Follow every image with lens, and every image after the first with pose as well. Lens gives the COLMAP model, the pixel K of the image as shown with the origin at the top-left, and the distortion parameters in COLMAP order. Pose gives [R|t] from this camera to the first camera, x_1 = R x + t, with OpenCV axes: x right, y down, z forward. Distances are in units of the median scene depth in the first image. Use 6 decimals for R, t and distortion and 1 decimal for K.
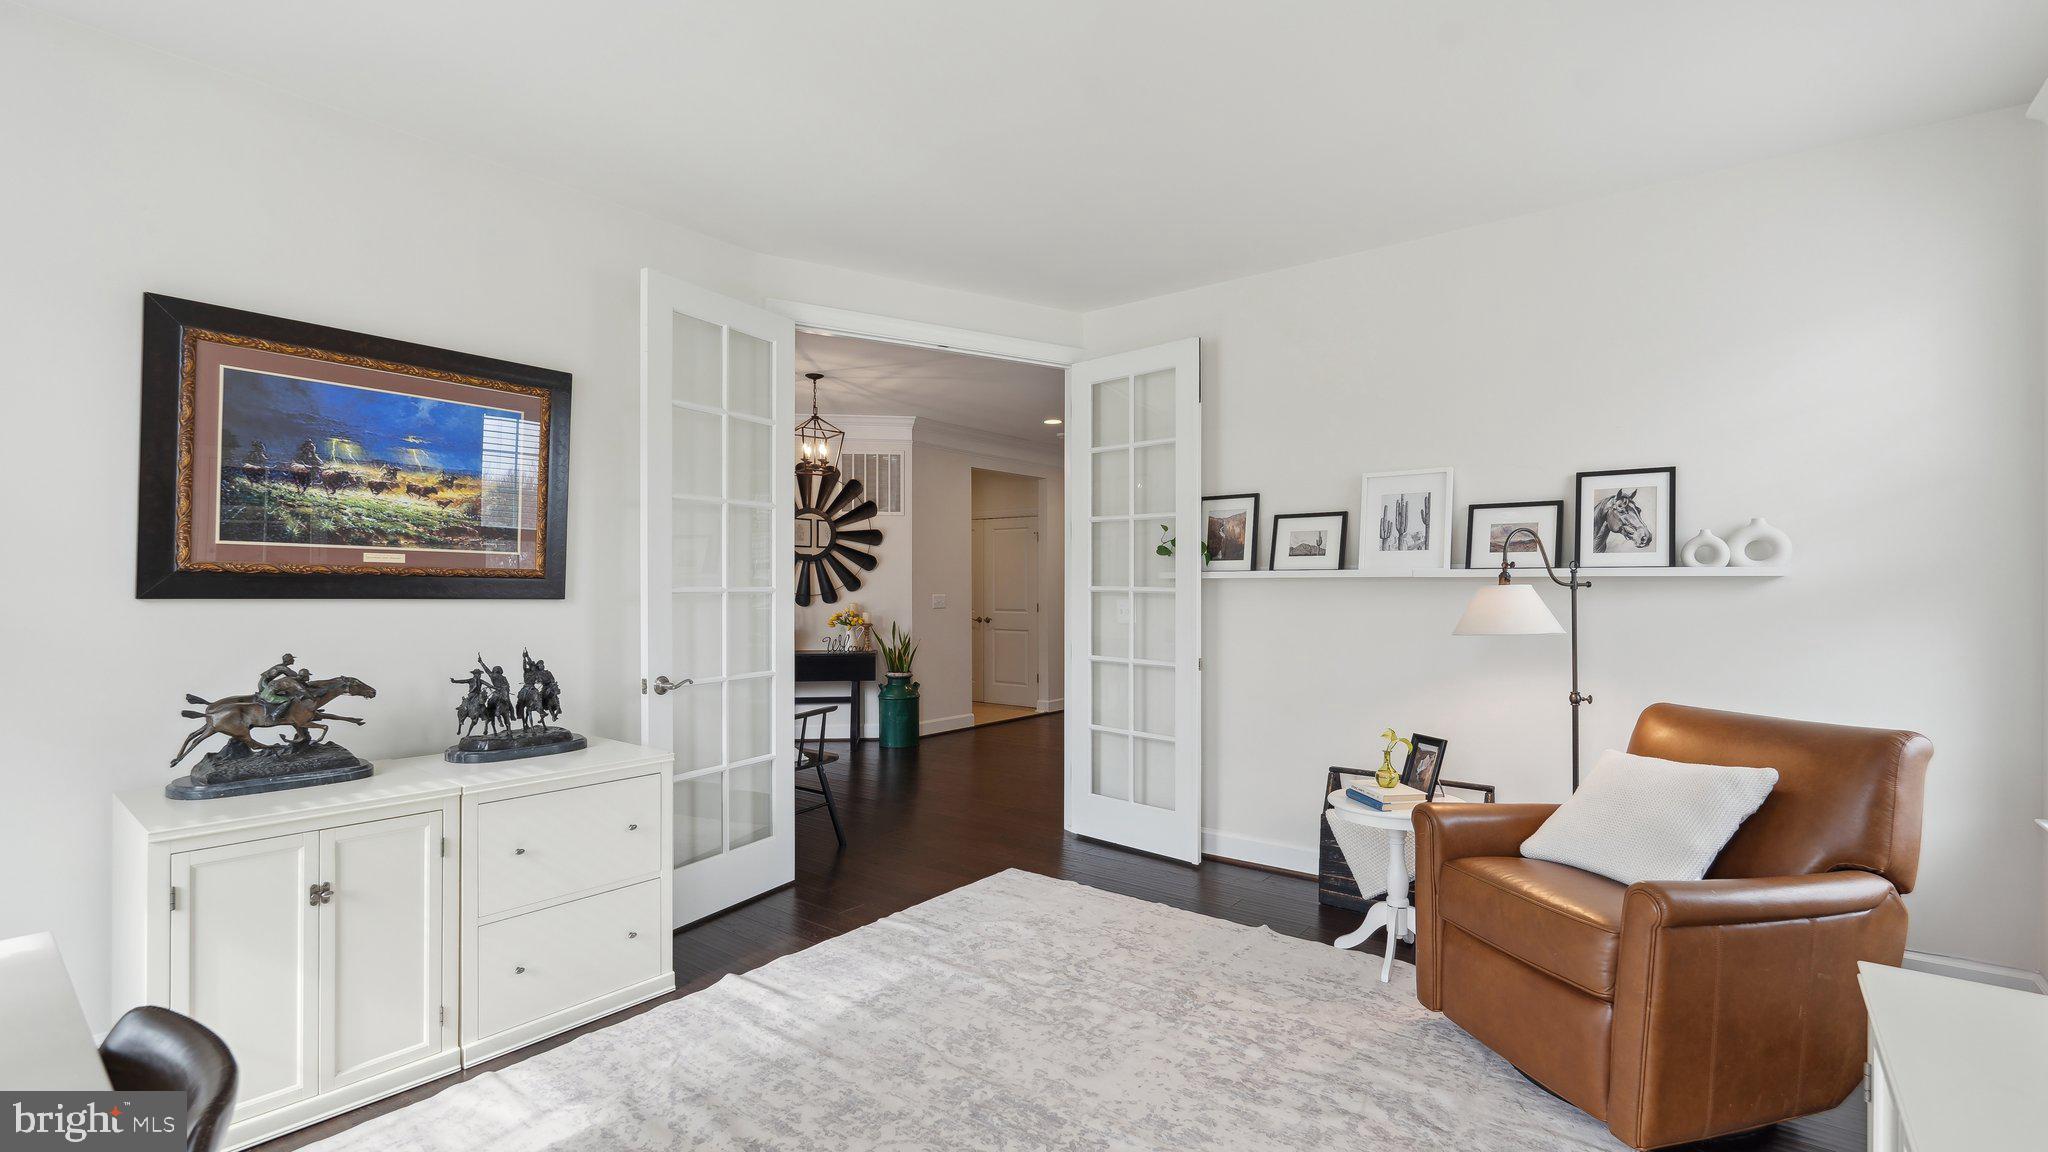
lens RADIAL K [[904.6, 0, 1013.9], [0, 904.6, 580.1], [0, 0, 1]] dist [-0.001994, -0.000143]
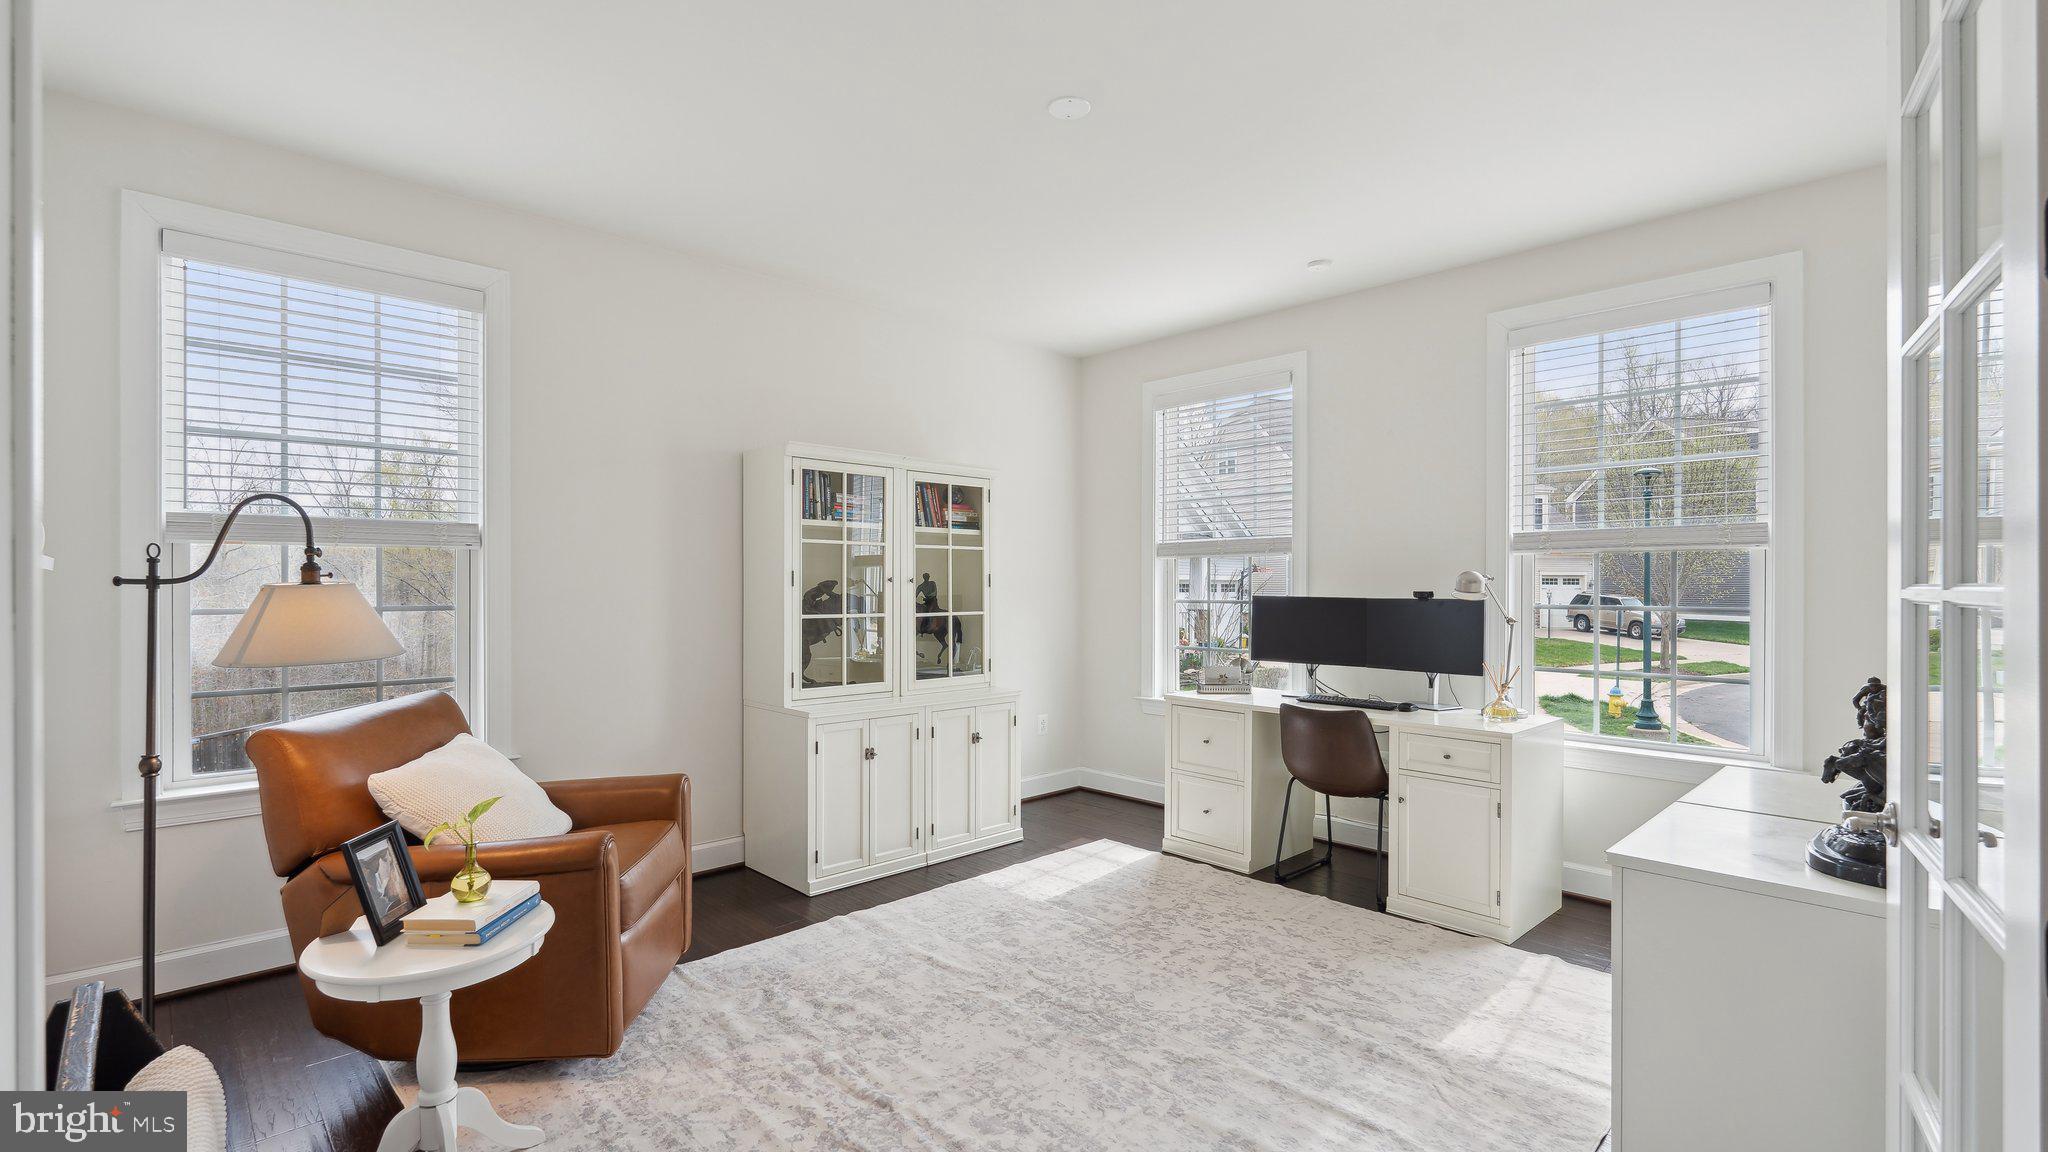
lens RADIAL K [[904.6, 0, 1022.0], [0, 904.6, 581.5], [0, 0, 1]] dist [-0.001994, -0.000143]
pose [[-0.992061, 0.000570, 0.125759, -0.064425], [-0.000940, 0.999928, -0.011949, 0.015477], [-0.125757, -0.011972, -0.991989, 1.985566]]
